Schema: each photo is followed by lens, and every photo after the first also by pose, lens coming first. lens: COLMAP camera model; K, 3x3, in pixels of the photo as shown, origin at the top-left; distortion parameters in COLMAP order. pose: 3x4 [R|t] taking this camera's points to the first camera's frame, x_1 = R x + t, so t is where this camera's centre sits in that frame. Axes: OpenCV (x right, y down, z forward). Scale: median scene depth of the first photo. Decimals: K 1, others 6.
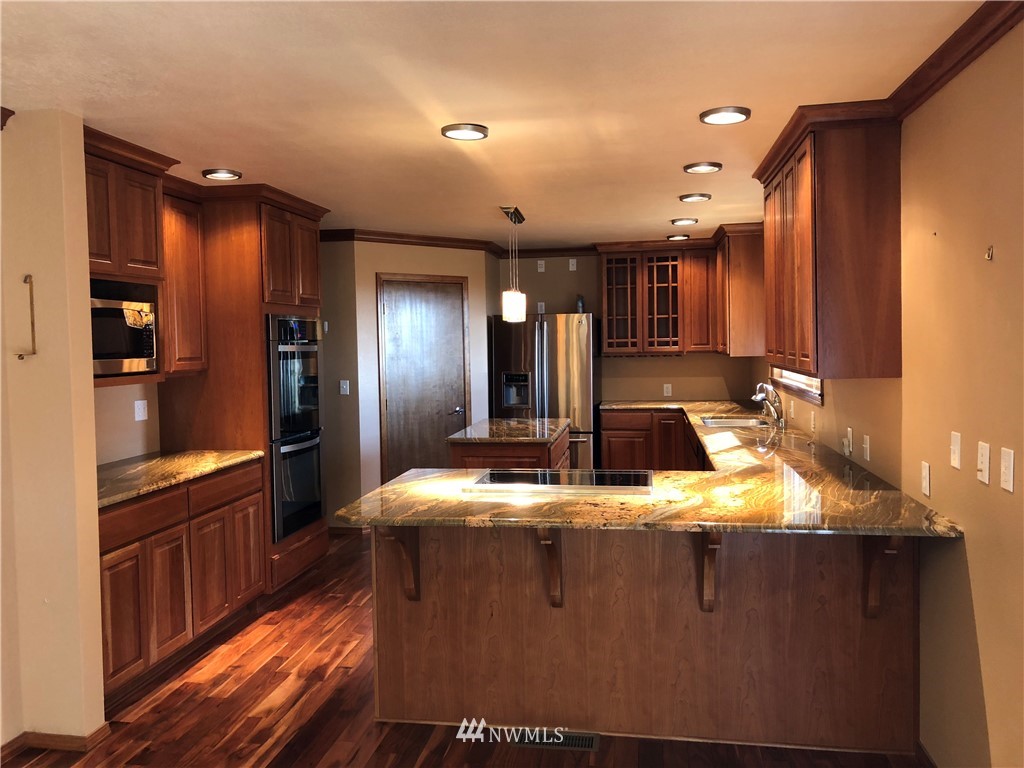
lens RADIAL K [[831.0, 0, 507.5], [0, 831.0, 371.7], [0, 0, 1]] dist [0.041406, -0.008736]
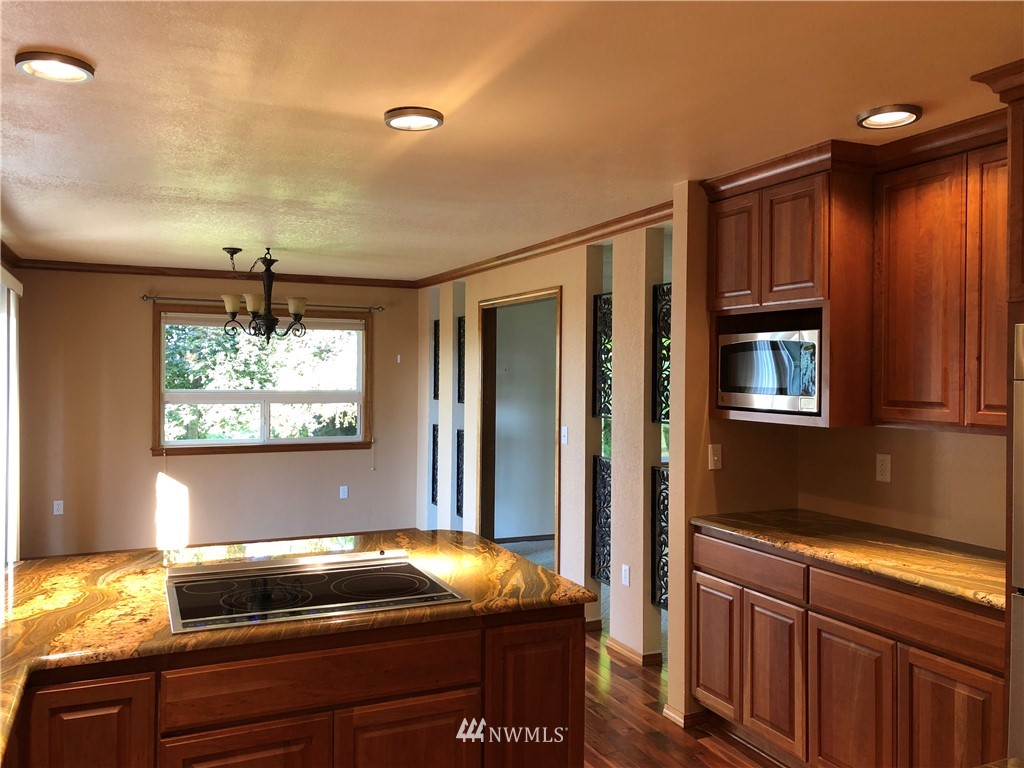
lens RADIAL K [[831.0, 0, 507.5], [0, 831.0, 371.7], [0, 0, 1]] dist [0.041406, -0.008736]
pose [[-0.831382, 0.012012, -0.555572, 0.161423], [-0.013108, 0.999064, 0.041216, -0.040169], [0.555547, 0.041549, -0.830446, 0.860283]]
